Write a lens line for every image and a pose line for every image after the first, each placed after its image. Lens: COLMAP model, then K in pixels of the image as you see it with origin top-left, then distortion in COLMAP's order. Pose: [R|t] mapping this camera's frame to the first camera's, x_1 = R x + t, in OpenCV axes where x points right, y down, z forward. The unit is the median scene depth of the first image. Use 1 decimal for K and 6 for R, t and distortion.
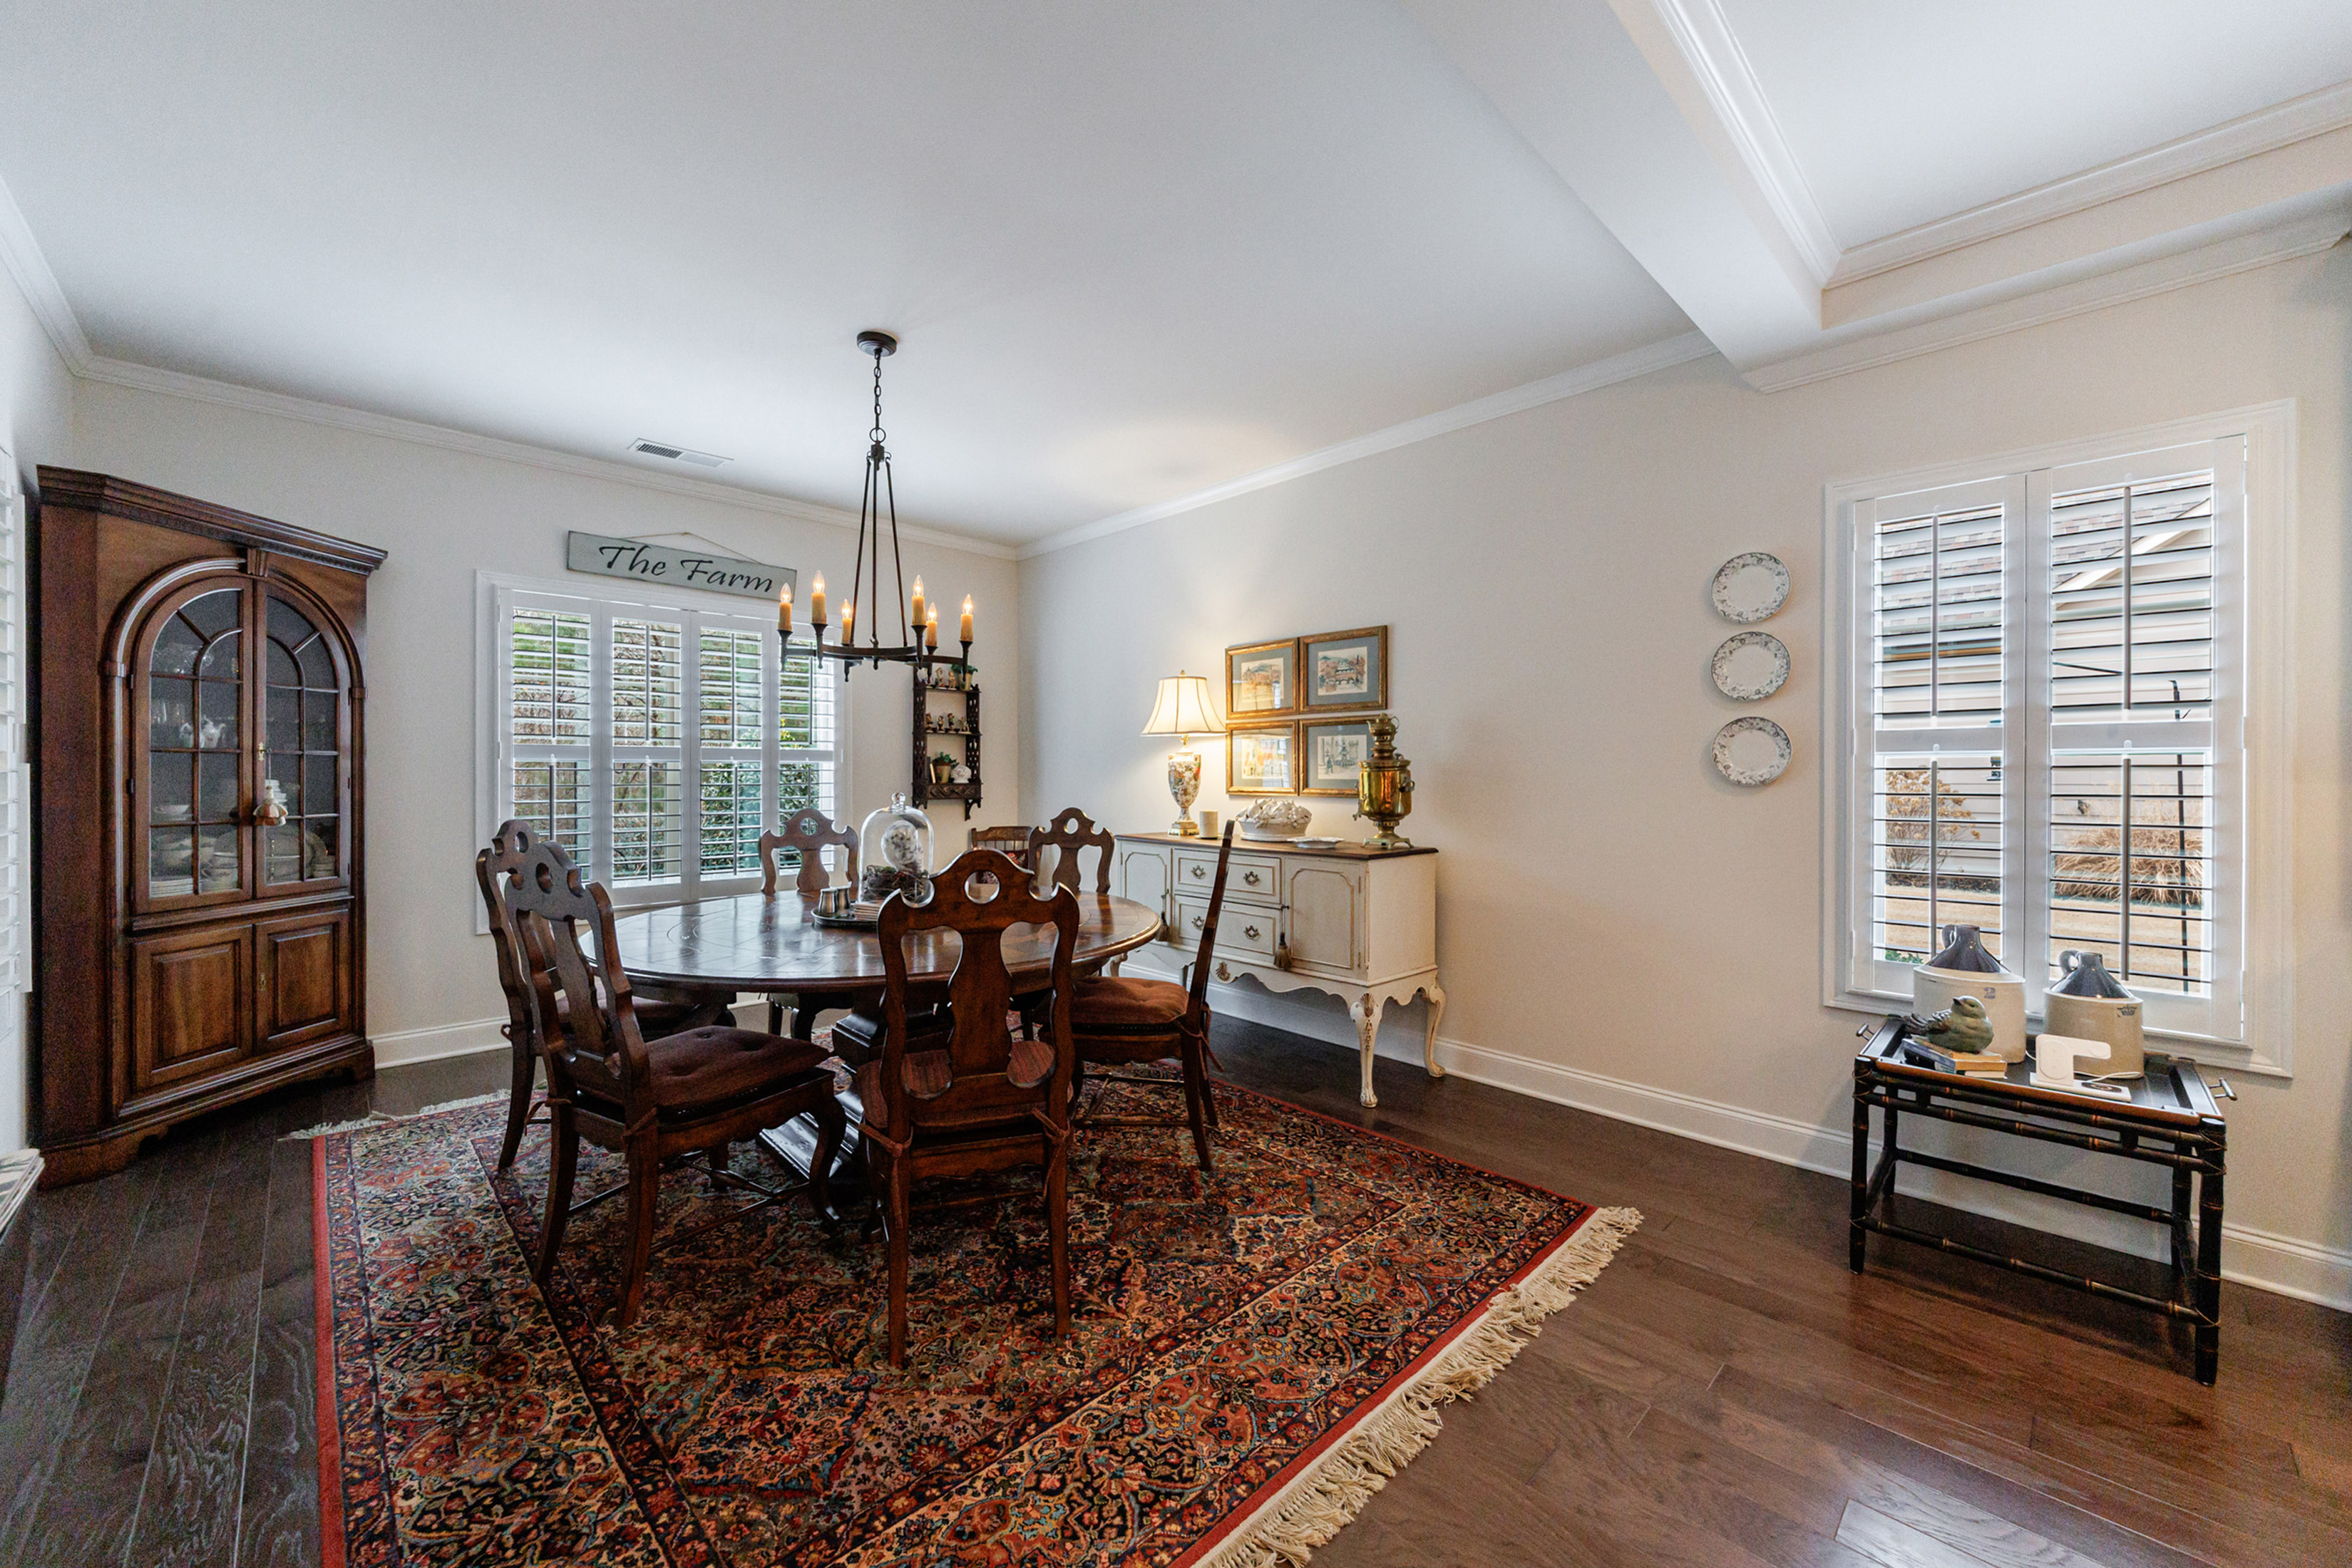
lens RADIAL K [[894.2, 0, 1178.5], [0, 894.2, 778.9], [0, 0, 1]] dist [-0.001219, -0.000275]
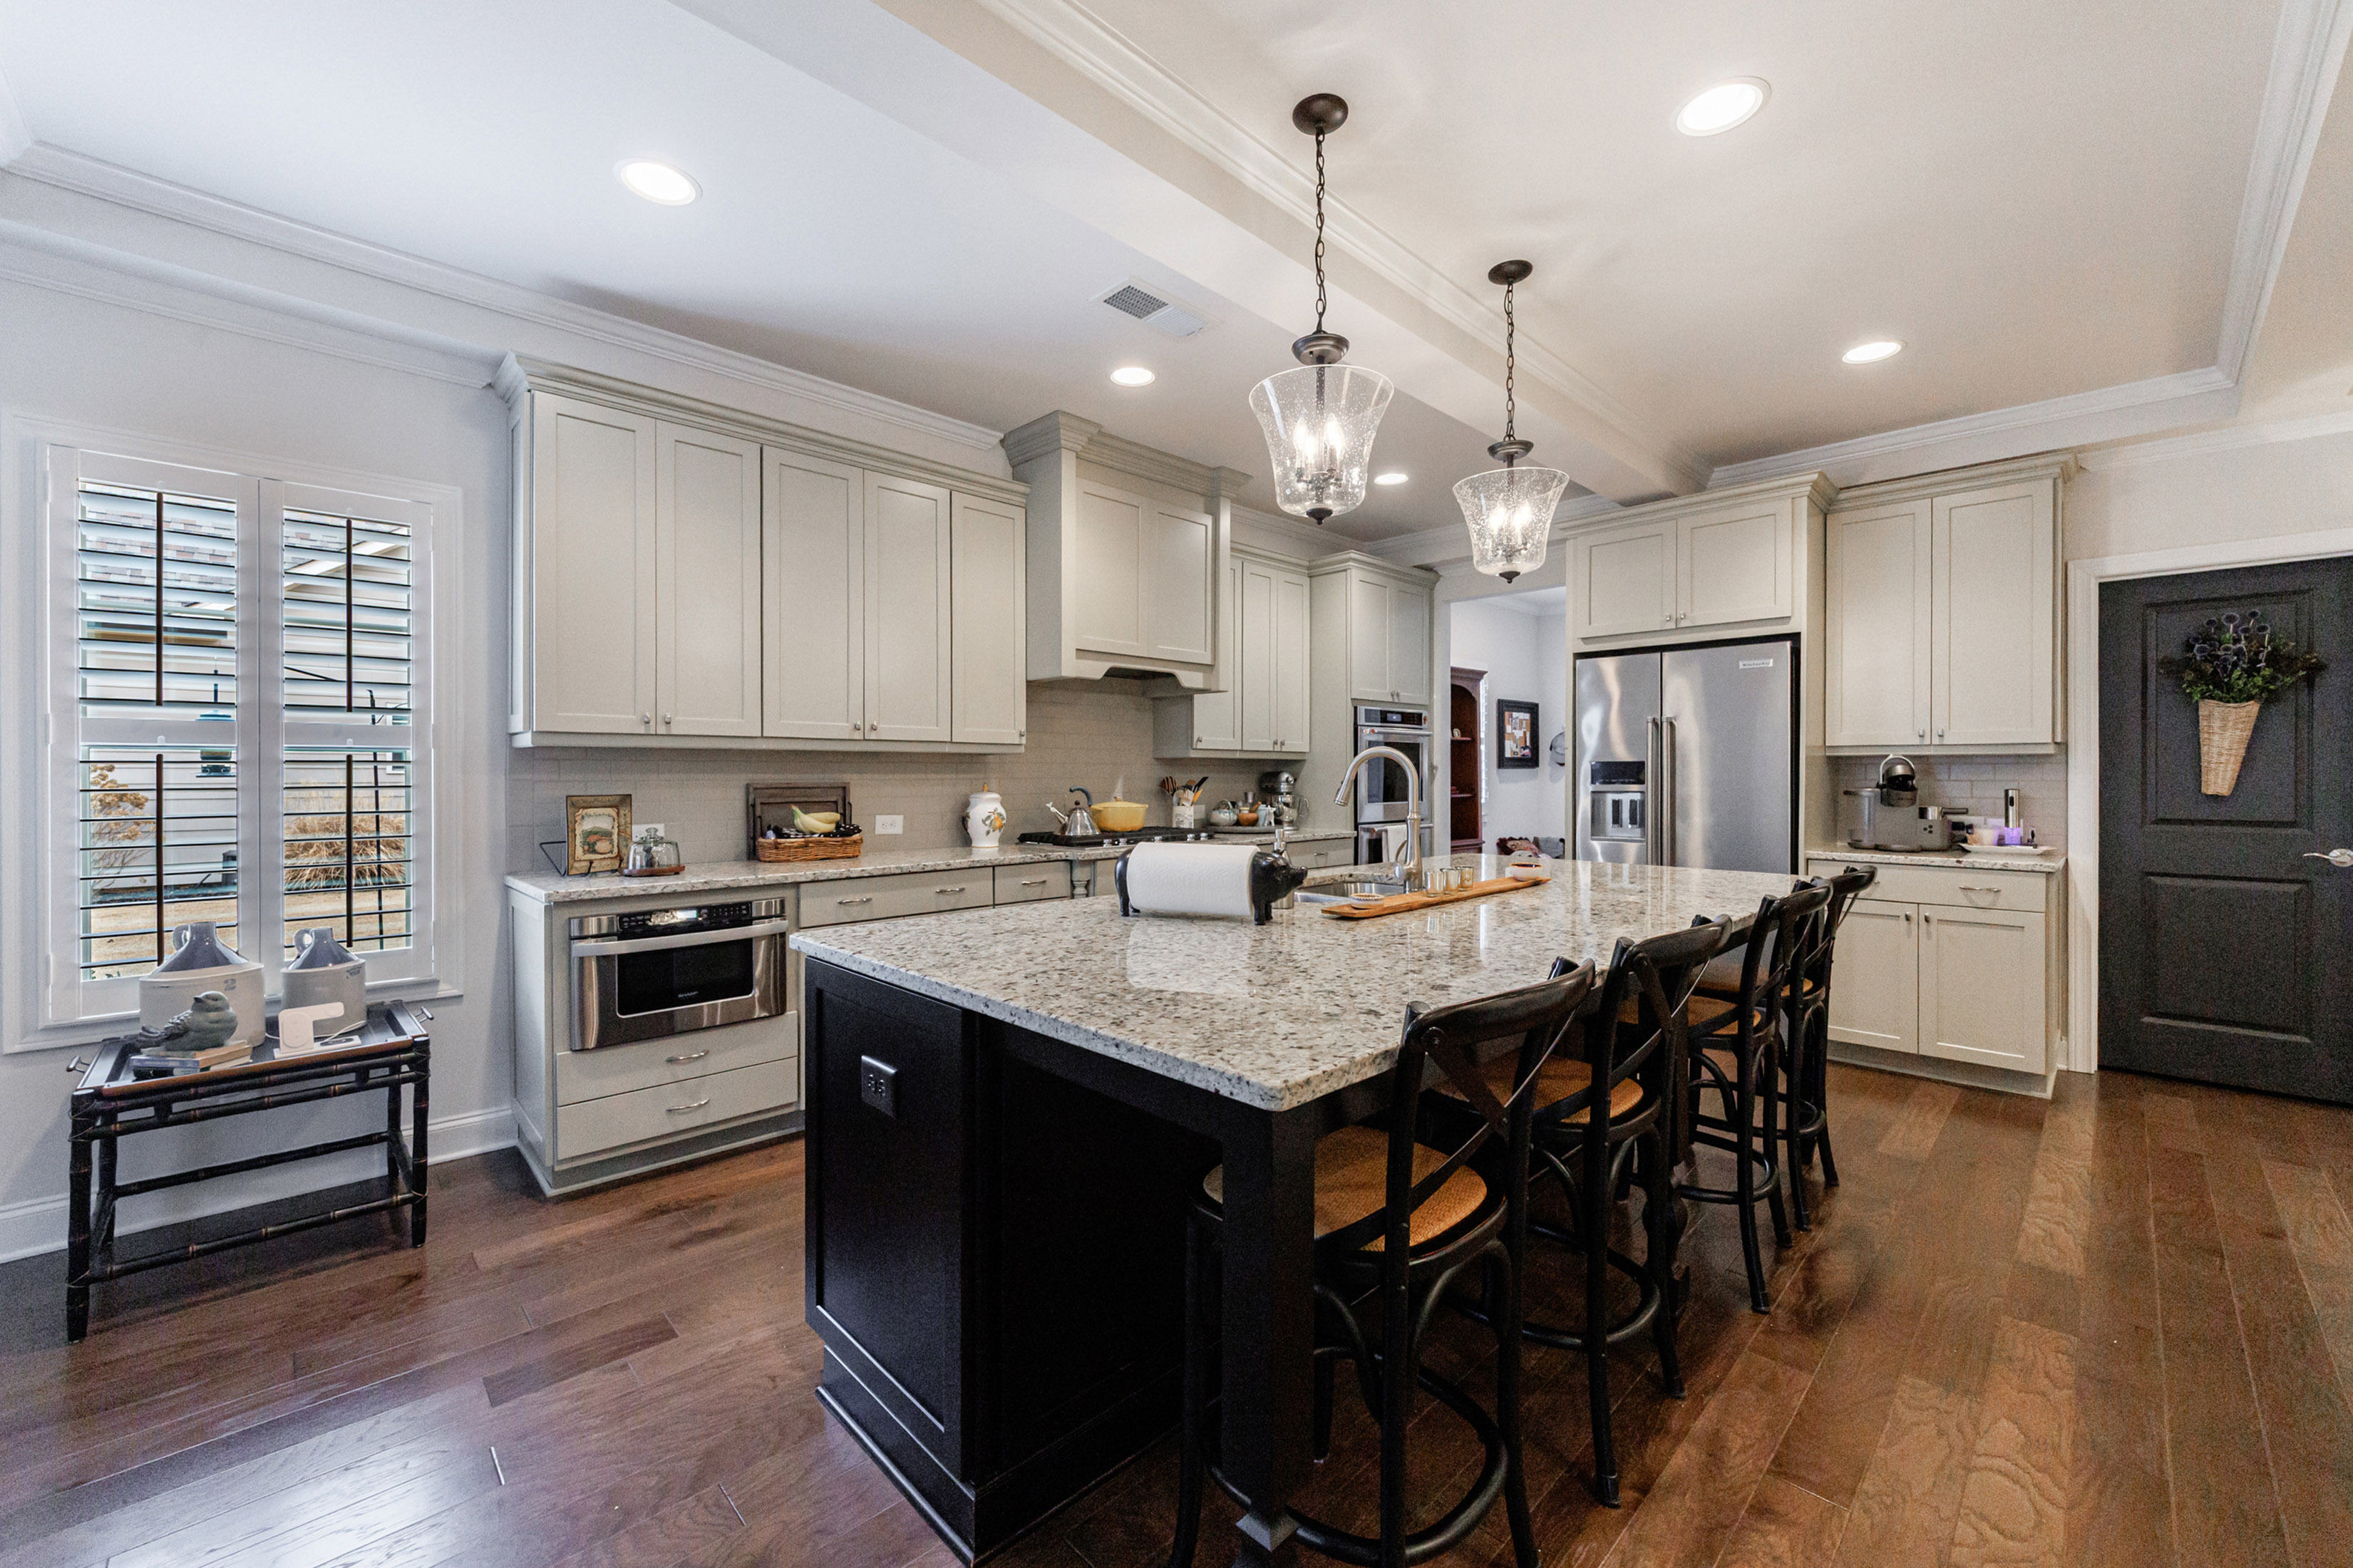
lens RADIAL K [[938.6, 0, 1182.1], [0, 938.6, 777.8], [0, 0, 1]] dist [0.001827, 0.000300]
pose [[-0.002380, -0.003937, 0.999989, -0.109934], [0.005974, 0.999974, 0.003951, 0.006118], [-0.999979, 0.005983, -0.002357, -0.051998]]
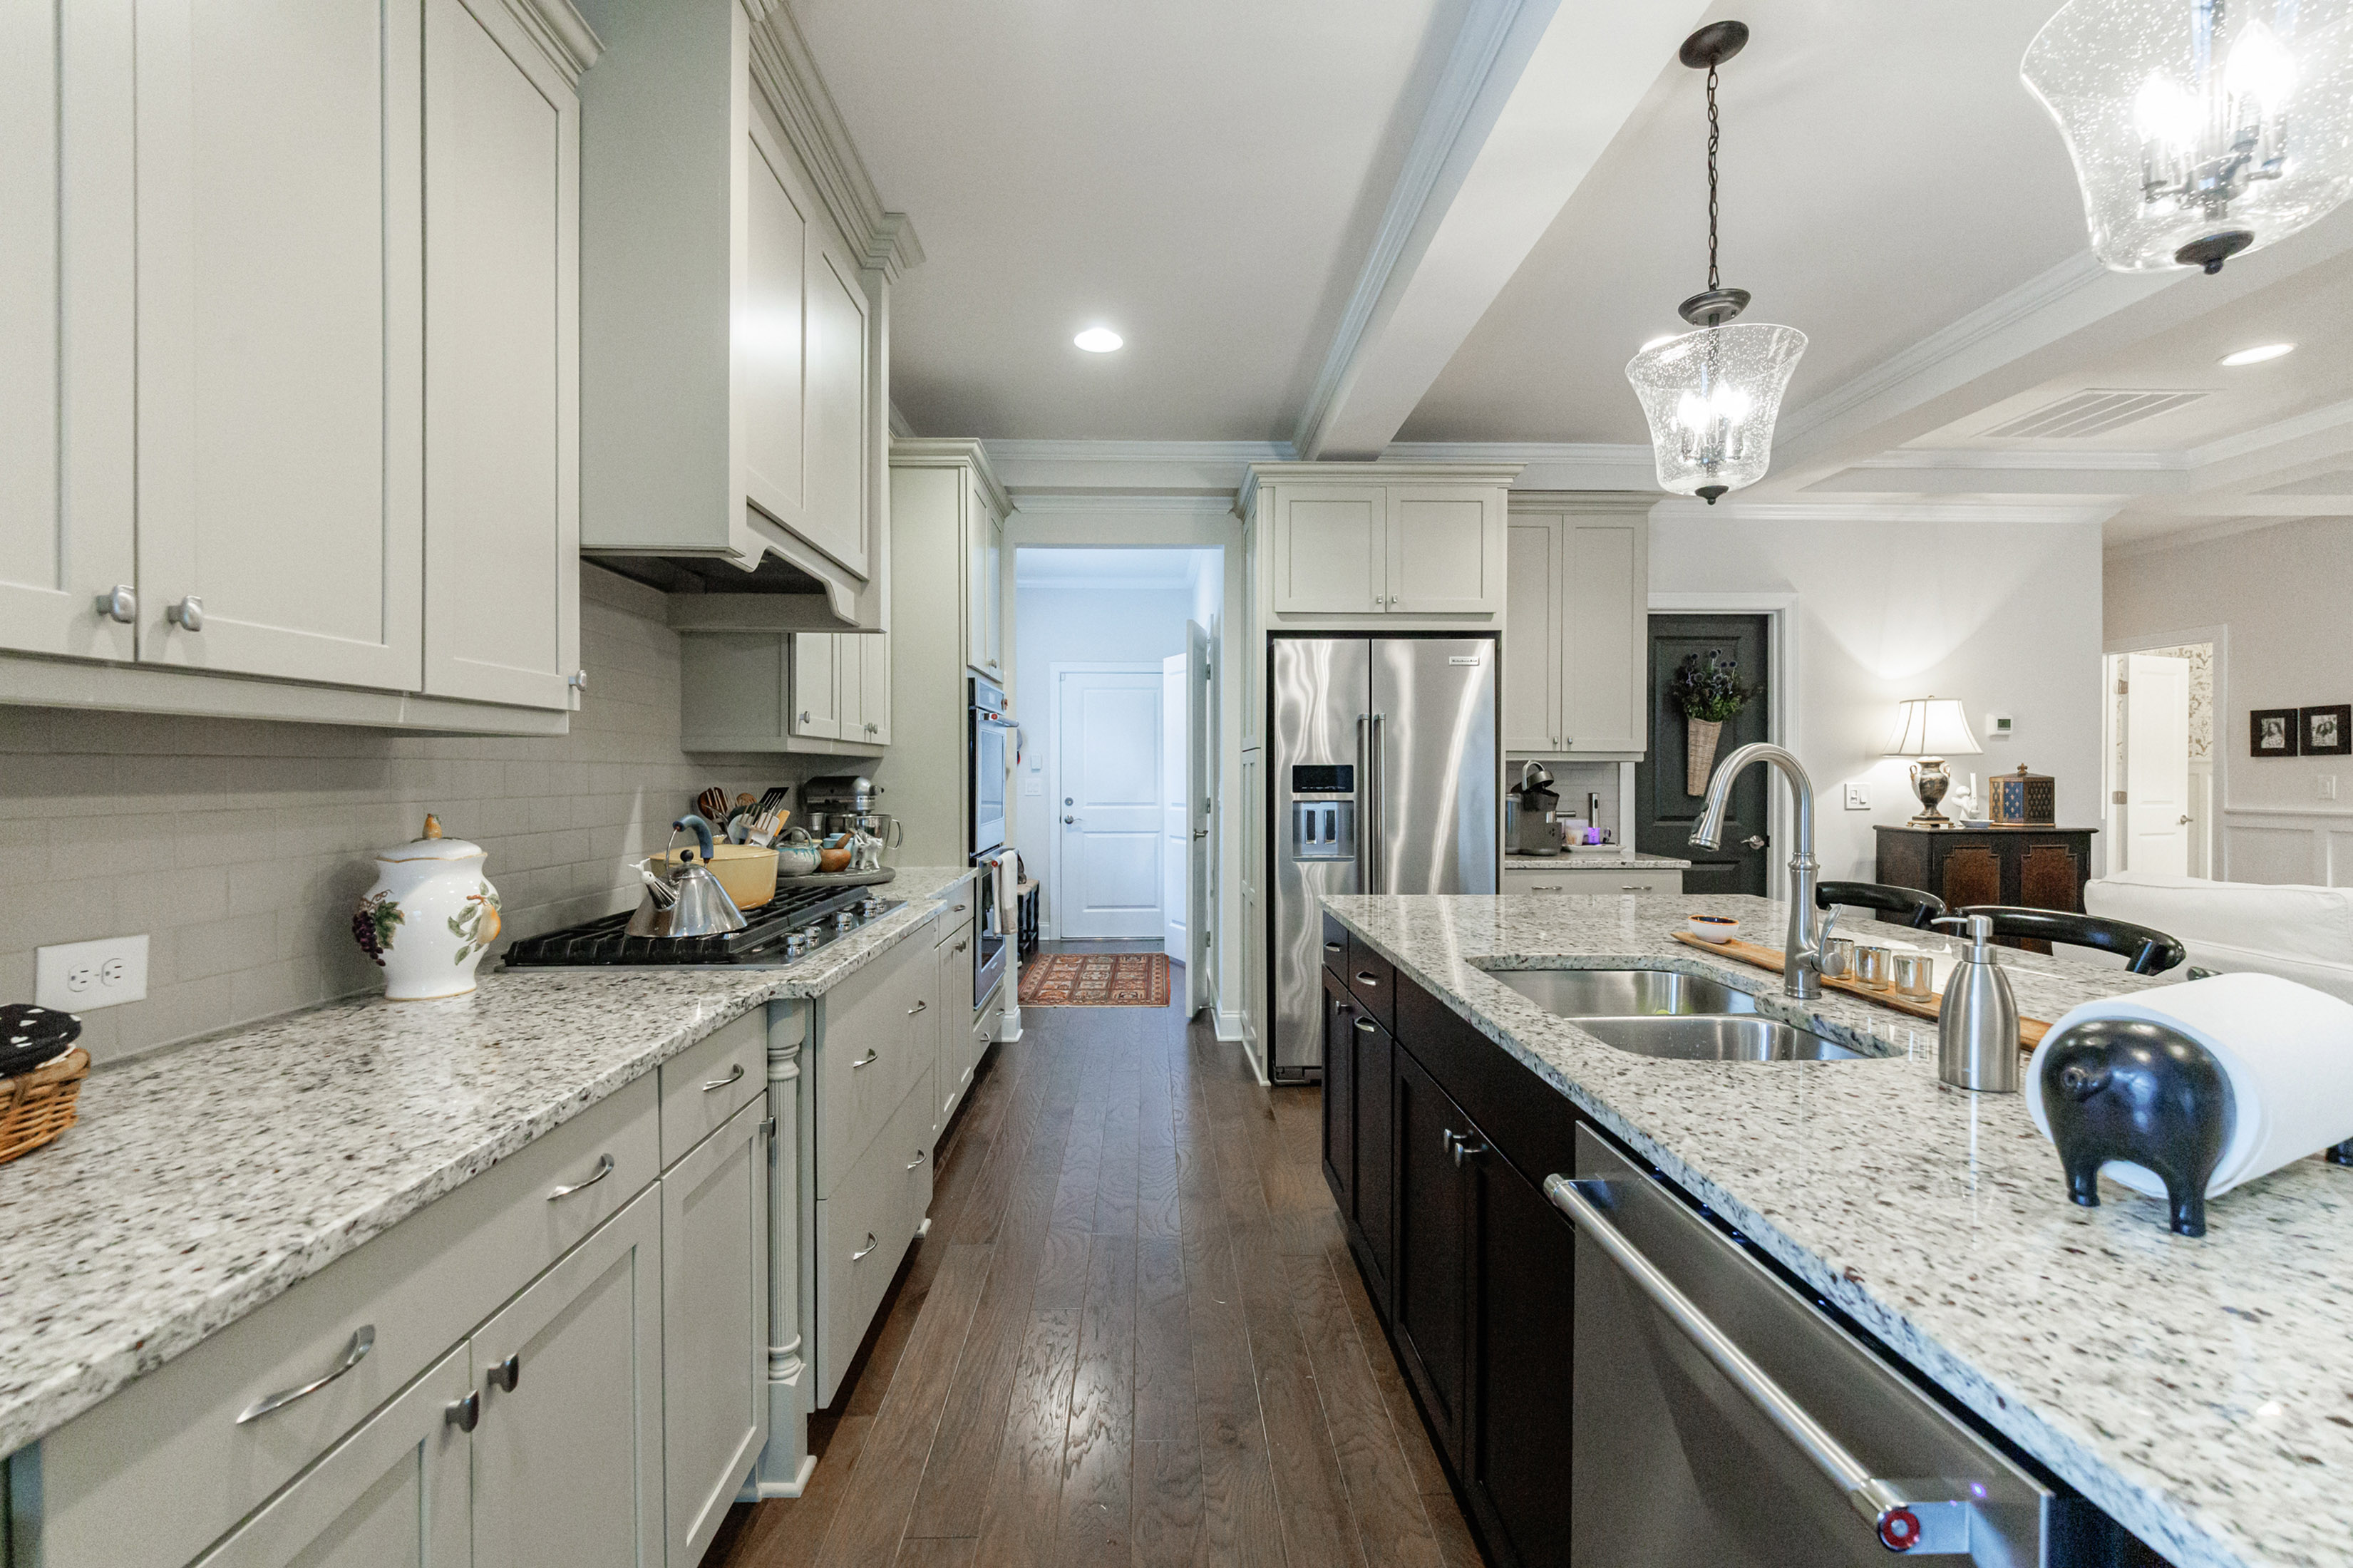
lens RADIAL K [[1007.3, 0, 1182.5], [0, 1007.3, 776.6], [0, 0, 1]] dist [0.001909, -0.007555]
pose [[-0.738328, -0.002150, 0.674439, 0.721364], [0.003906, 0.999965, 0.007464, -0.006533], [-0.674431, 0.008145, -0.738293, 0.418248]]
